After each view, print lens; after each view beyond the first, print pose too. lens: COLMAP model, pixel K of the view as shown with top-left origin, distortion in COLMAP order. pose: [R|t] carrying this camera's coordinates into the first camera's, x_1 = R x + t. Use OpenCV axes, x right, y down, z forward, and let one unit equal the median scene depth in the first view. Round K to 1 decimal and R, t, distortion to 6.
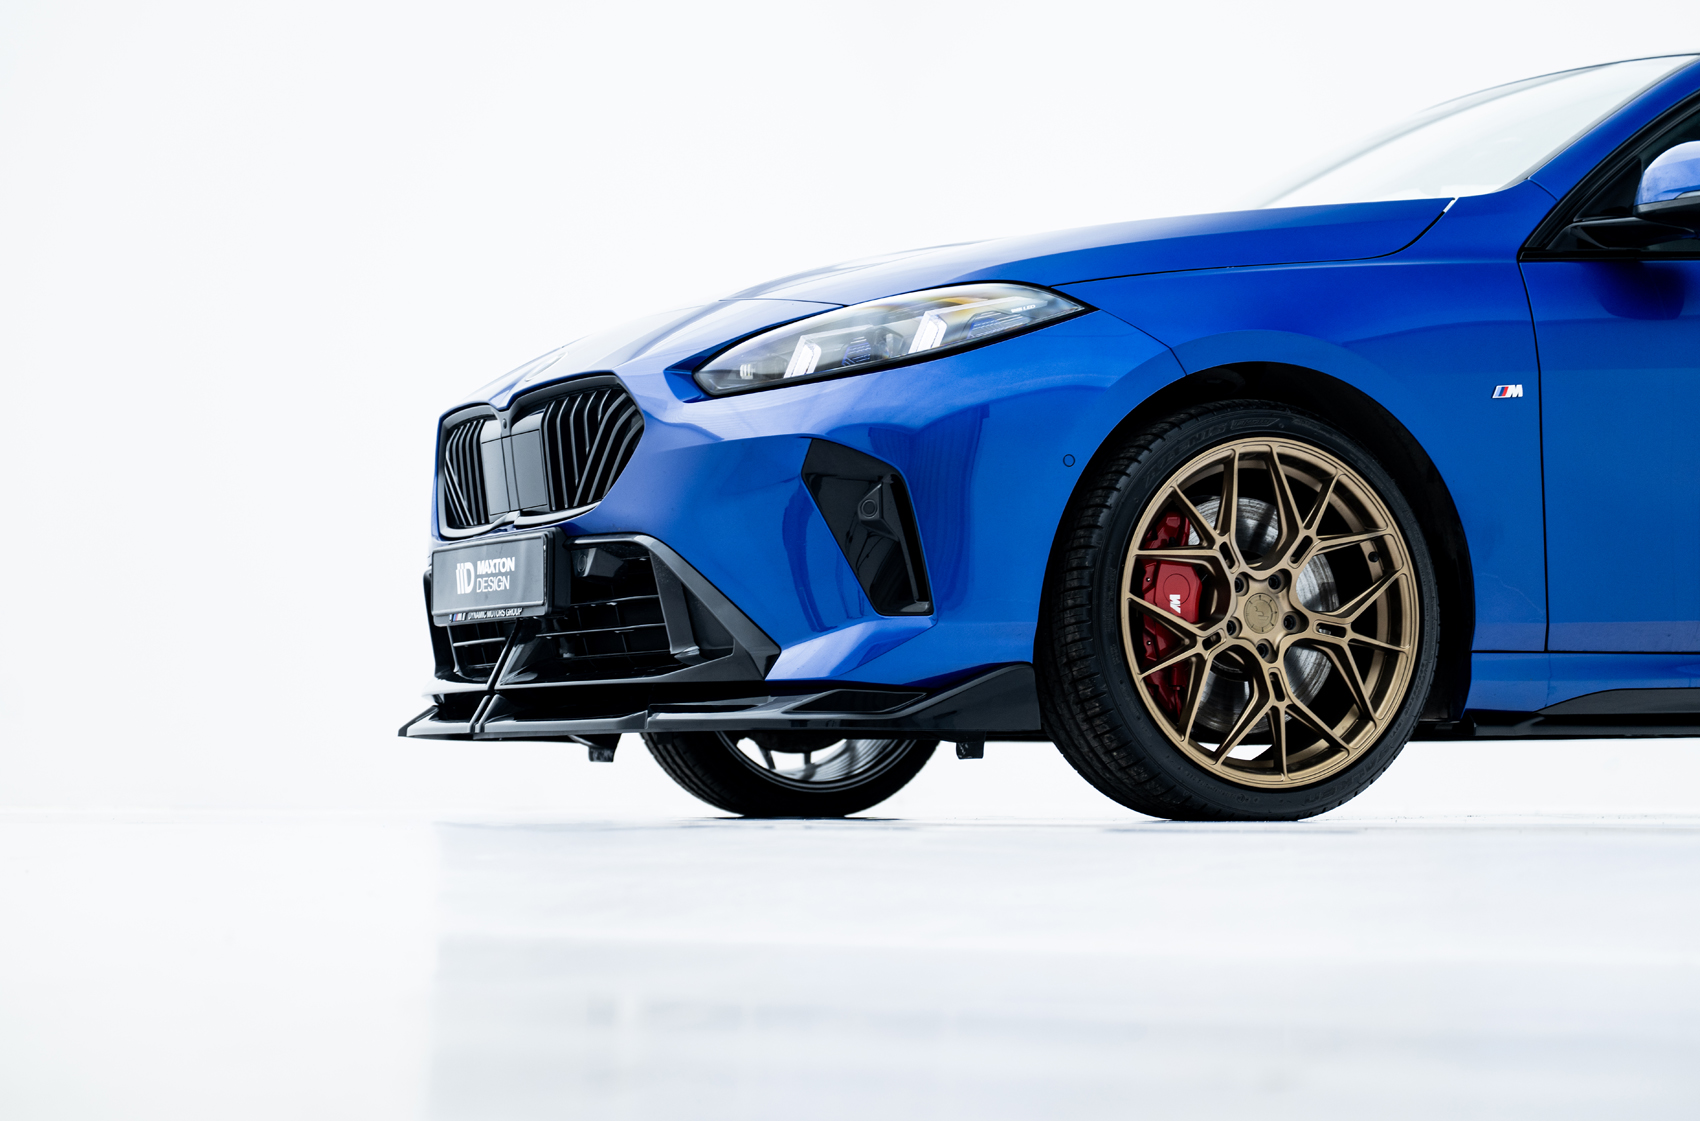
lens RADIAL K [[3531.9, 0, 860.1], [0, 3531.9, 559.0], [0, 0, 1]] dist [0.050518, 0.000000]
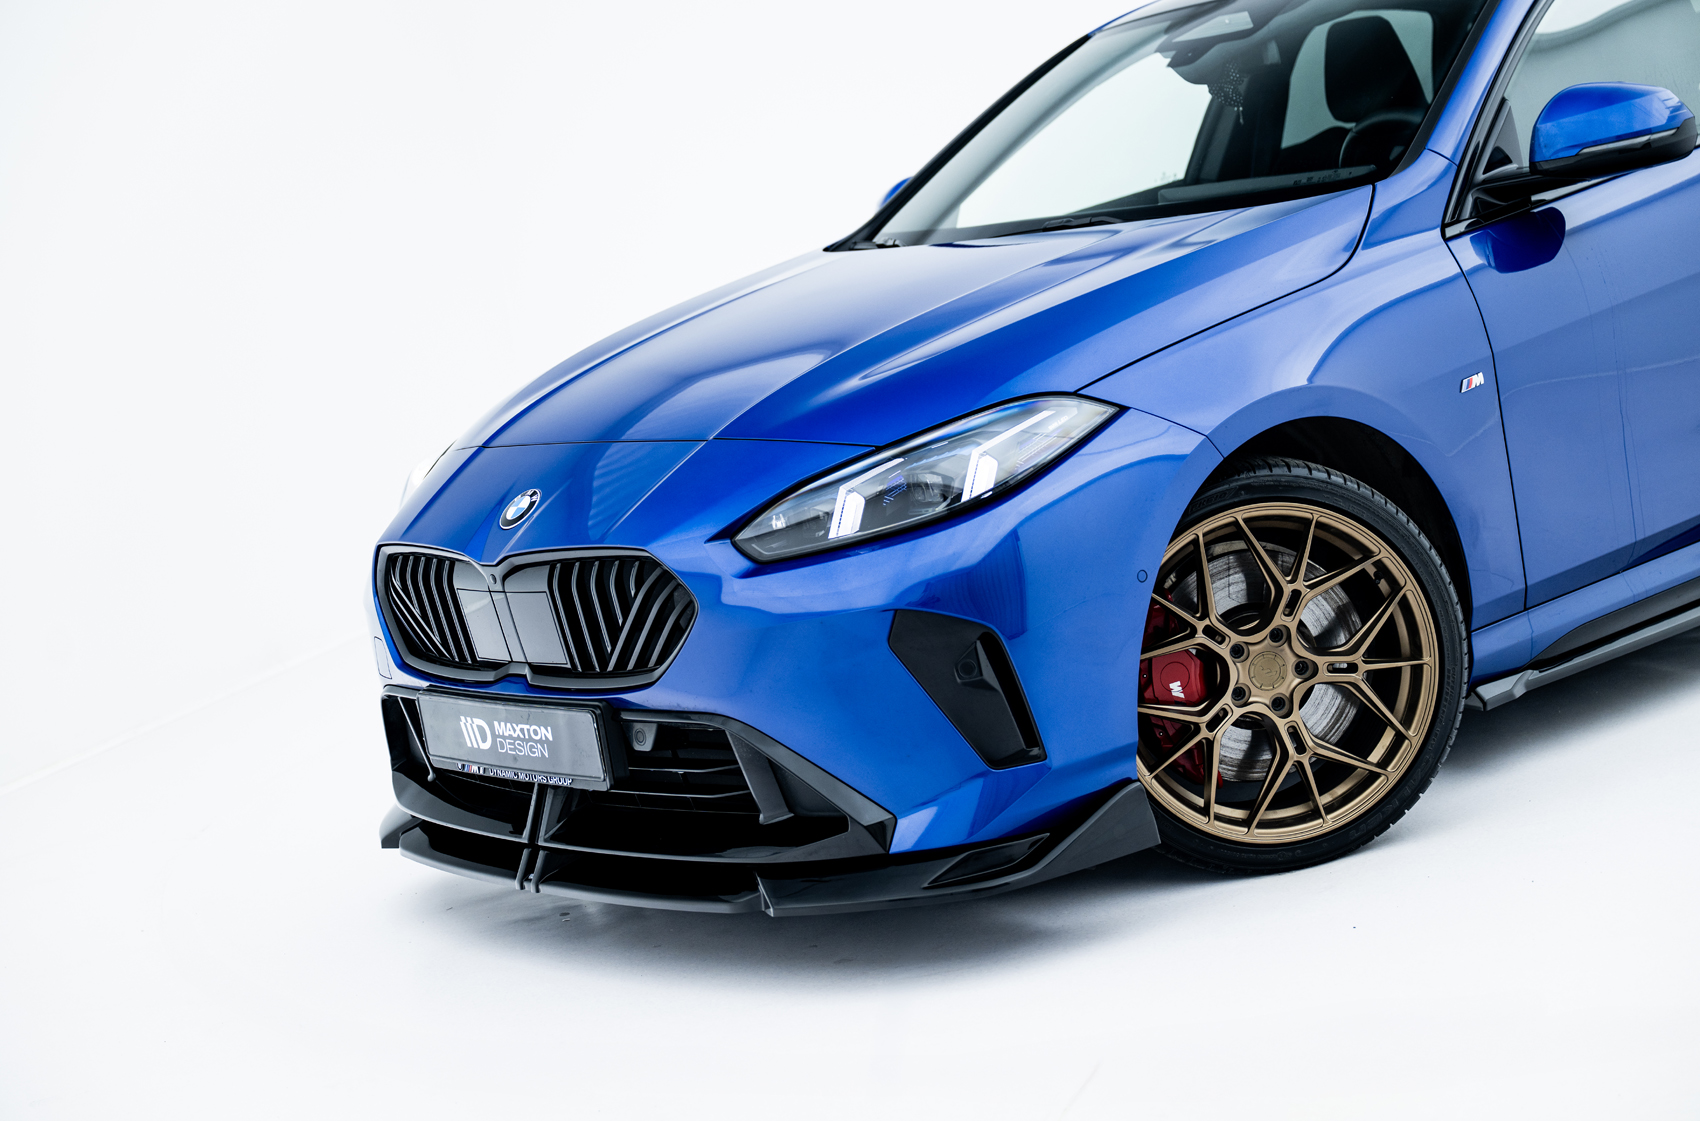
lens RADIAL K [[2939.1, 0, 840.9], [0, 2939.1, 560.8], [0, 0, 1]] dist [0.032734, 0.000000]
pose [[0.959206, -0.199670, 0.200139, -0.180520], [0.156907, 0.964893, 0.210622, -0.211489], [-0.235167, -0.170627, 0.956861, 0.214067]]
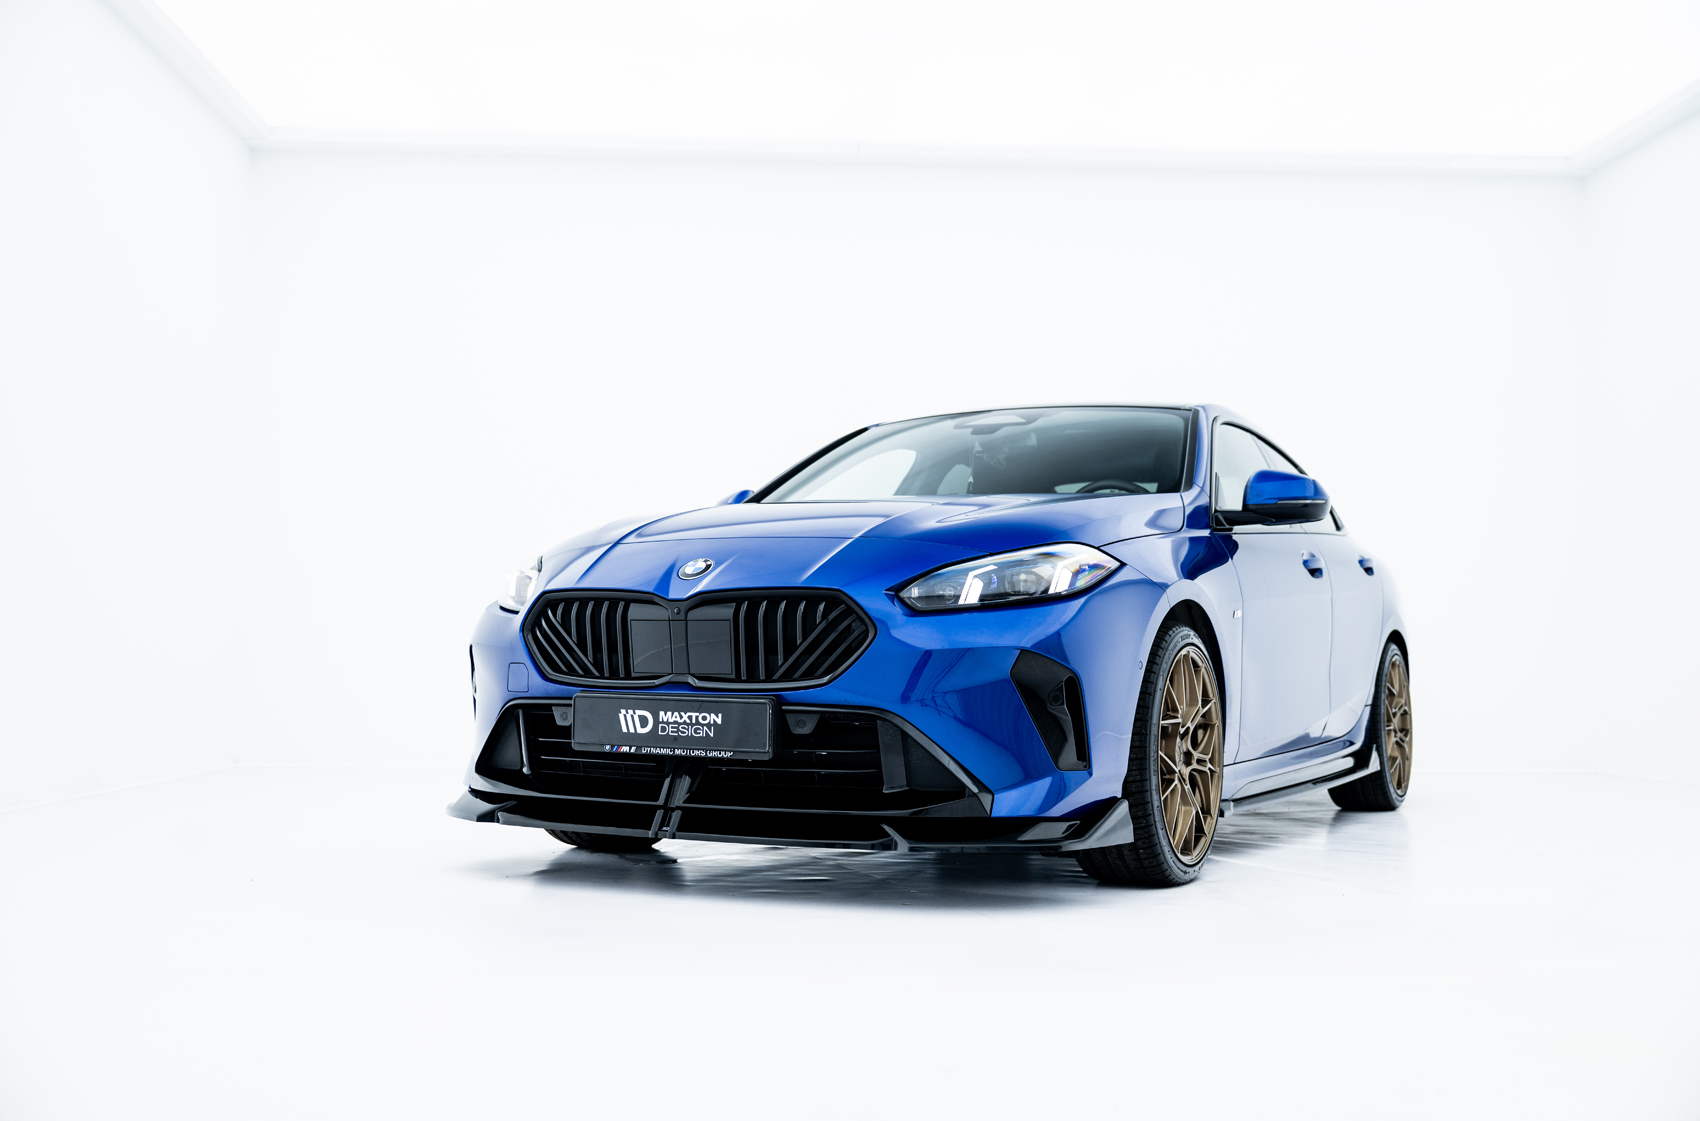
lens RADIAL K [[1743.5, 0, 860.1], [0, 1743.5, 567.2], [0, 0, 1]] dist [-0.003667, 0.000000]
pose [[0.803316, 0.039714, 0.594227, -0.475046], [-0.048363, 0.998829, -0.001375, -0.061309], [-0.593586, -0.027634, 0.804296, 0.438536]]
